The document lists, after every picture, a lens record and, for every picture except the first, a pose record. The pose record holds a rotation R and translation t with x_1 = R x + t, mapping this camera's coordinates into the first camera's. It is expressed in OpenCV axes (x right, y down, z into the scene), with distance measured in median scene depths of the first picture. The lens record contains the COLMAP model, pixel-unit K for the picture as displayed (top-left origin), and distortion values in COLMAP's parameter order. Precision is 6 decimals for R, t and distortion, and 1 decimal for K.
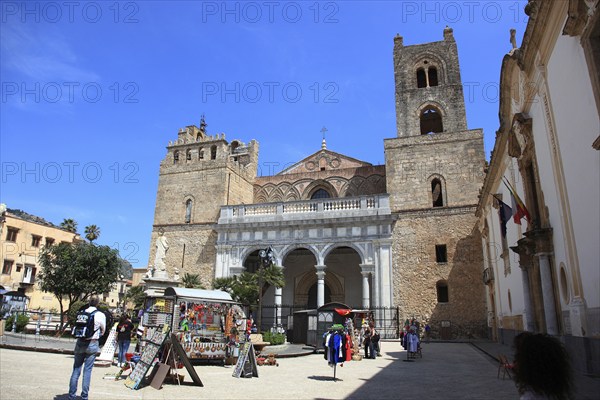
lens RADIAL K [[409.7, 0, 300.5], [0, 409.7, 199.1], [0, 0, 1]] dist [-0.085887, 0.000259]
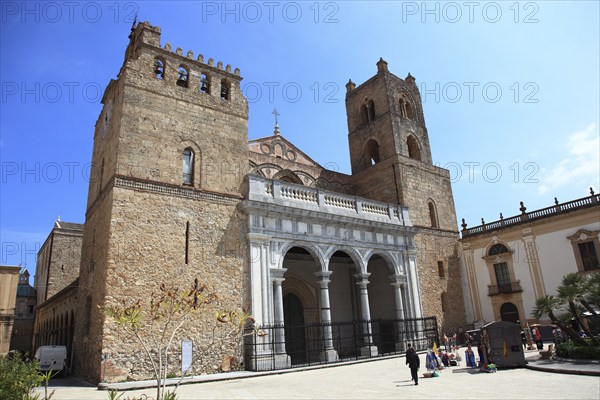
lens RADIAL K [[409.7, 0, 301.1], [0, 409.7, 200.2], [0, 0, 1]] dist [-0.085887, 0.000259]
pose [[0.558697, 0.201775, 0.804453, -0.716048], [-0.170859, 0.977150, -0.126429, 0.136172], [-0.811582, -0.066813, 0.580406, 0.584472]]
